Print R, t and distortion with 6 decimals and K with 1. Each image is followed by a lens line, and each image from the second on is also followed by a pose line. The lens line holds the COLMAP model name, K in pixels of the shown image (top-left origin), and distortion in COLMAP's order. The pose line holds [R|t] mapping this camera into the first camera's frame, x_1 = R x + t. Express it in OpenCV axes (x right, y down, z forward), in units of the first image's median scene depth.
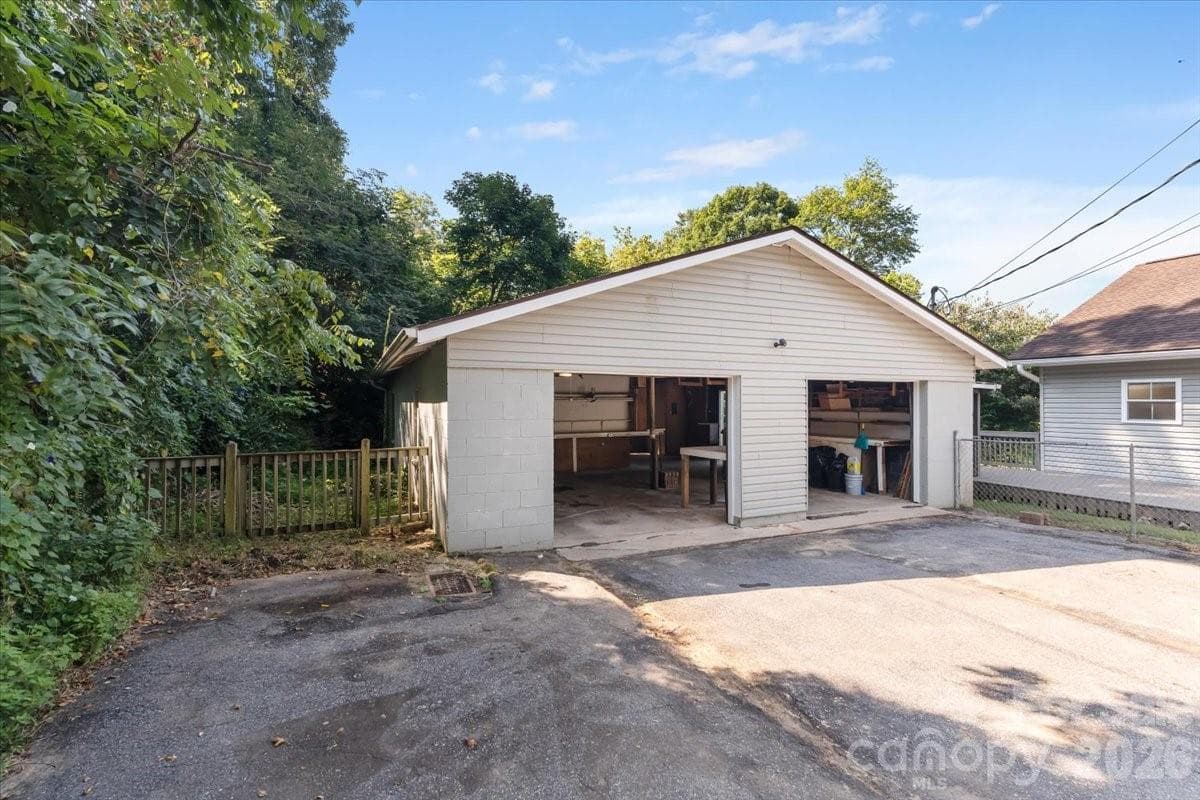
lens RADIAL K [[554.2, 0, 611.2], [0, 554.2, 403.6], [0, 0, 1]] dist [0.016974, -0.001448]
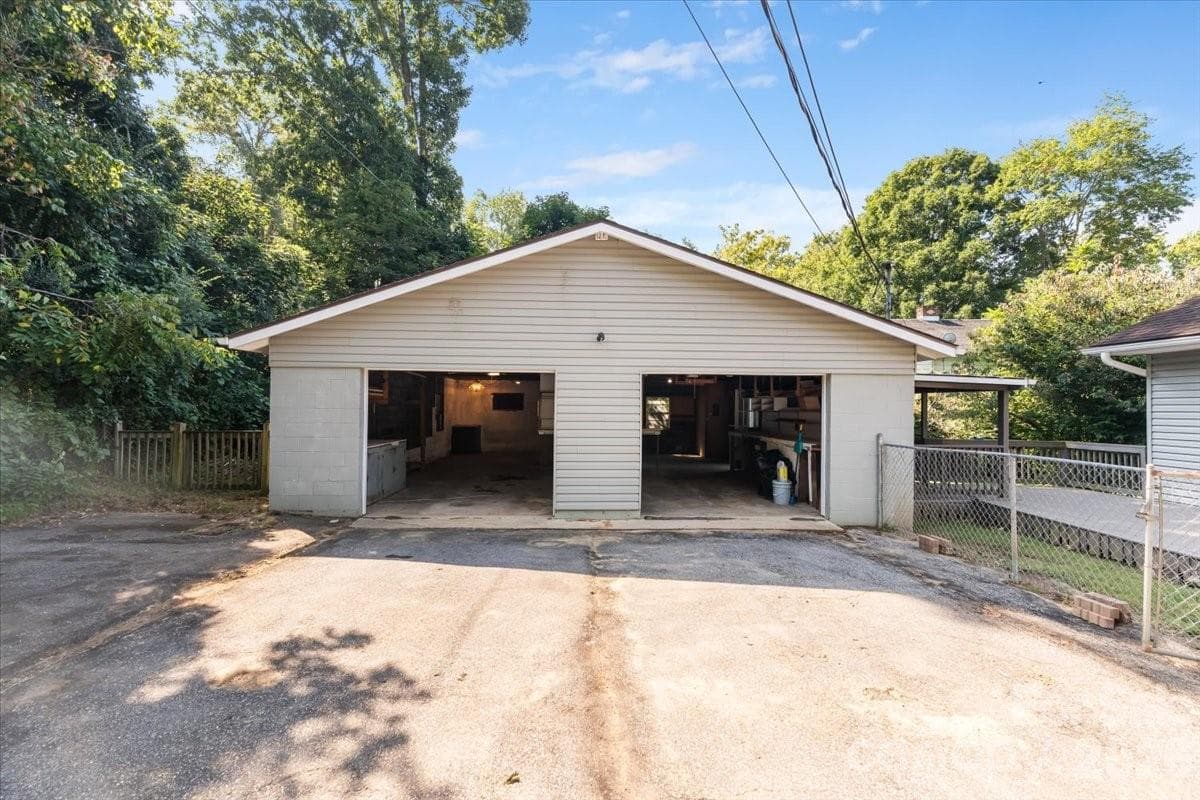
lens RADIAL K [[554.2, 0, 612.2], [0, 554.2, 404.6], [0, 0, 1]] dist [0.016974, -0.001448]
pose [[0.917992, 0.006302, -0.396548, 0.689469], [-0.009821, 0.999928, -0.006845, 0.017260], [0.396477, 0.010179, 0.917988, 0.095028]]
